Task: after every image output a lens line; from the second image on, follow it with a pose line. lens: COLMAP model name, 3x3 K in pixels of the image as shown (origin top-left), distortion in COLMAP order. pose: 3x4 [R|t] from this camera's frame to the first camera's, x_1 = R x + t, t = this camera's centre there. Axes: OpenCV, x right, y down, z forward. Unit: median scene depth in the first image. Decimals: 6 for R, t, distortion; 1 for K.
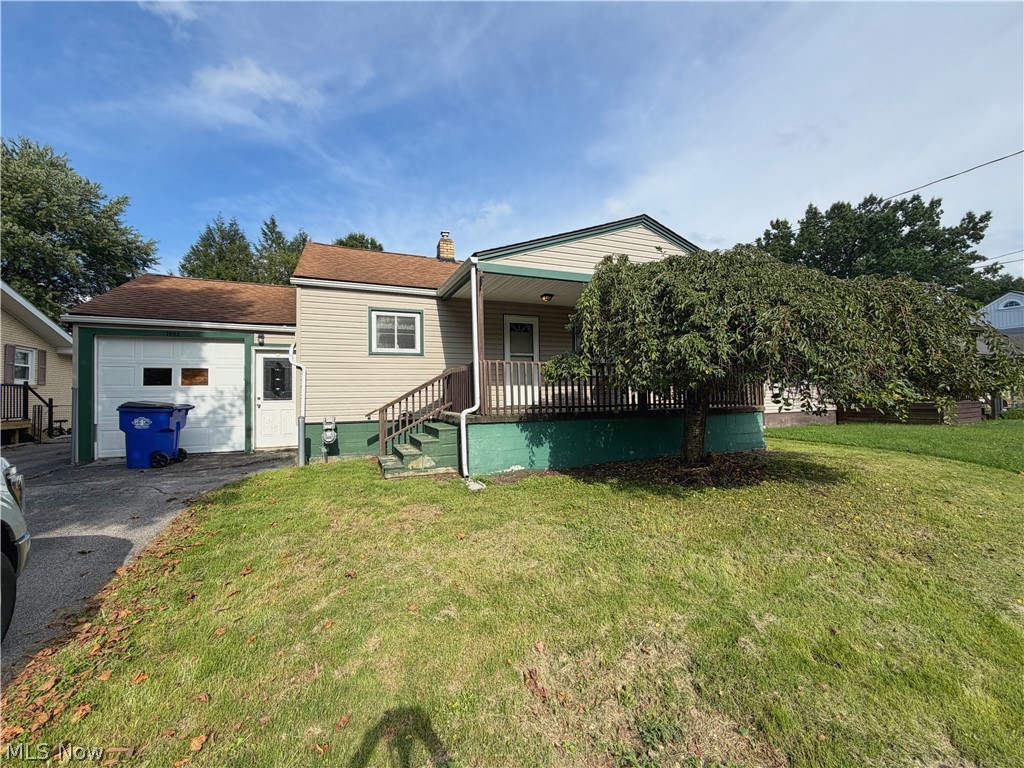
lens RADIAL K [[411.8, 0, 505.7], [0, 411.8, 383.0], [0, 0, 1]] dist [-0.002696, 0.000087]
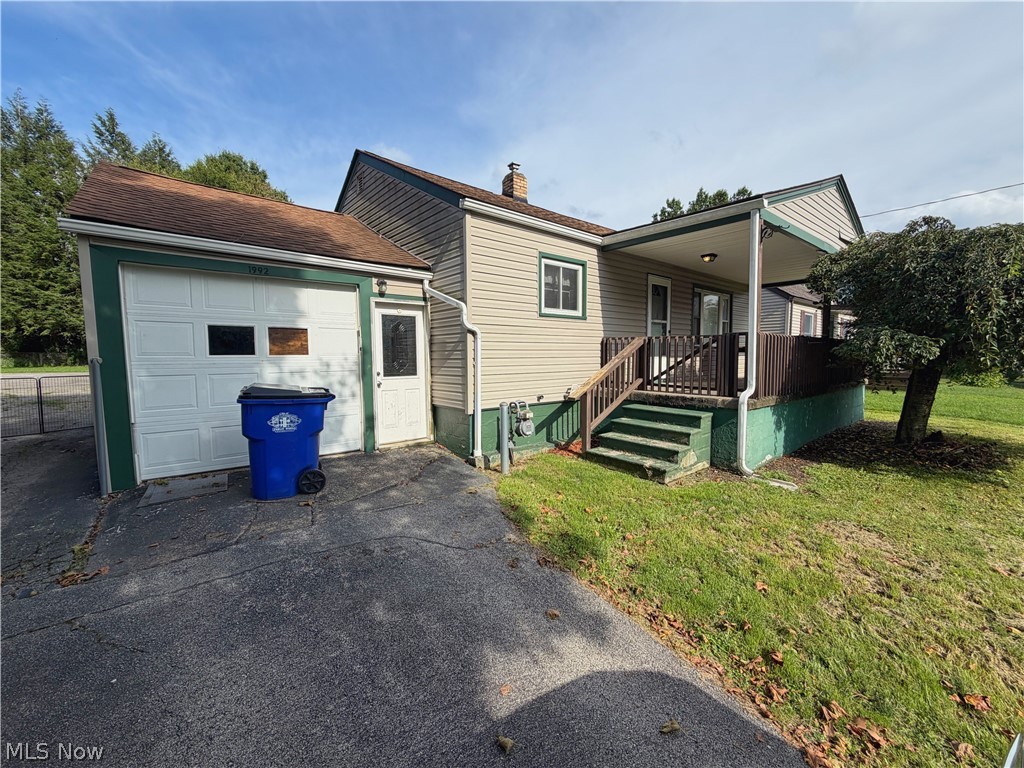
lens RADIAL K [[411.8, 0, 505.7], [0, 411.8, 383.0], [0, 0, 1]] dist [-0.002696, 0.000087]
pose [[0.955392, -0.008689, 0.295213, -0.600269], [-0.019717, 0.995461, 0.093110, -0.015677], [-0.294682, -0.094777, 0.950884, 0.278232]]
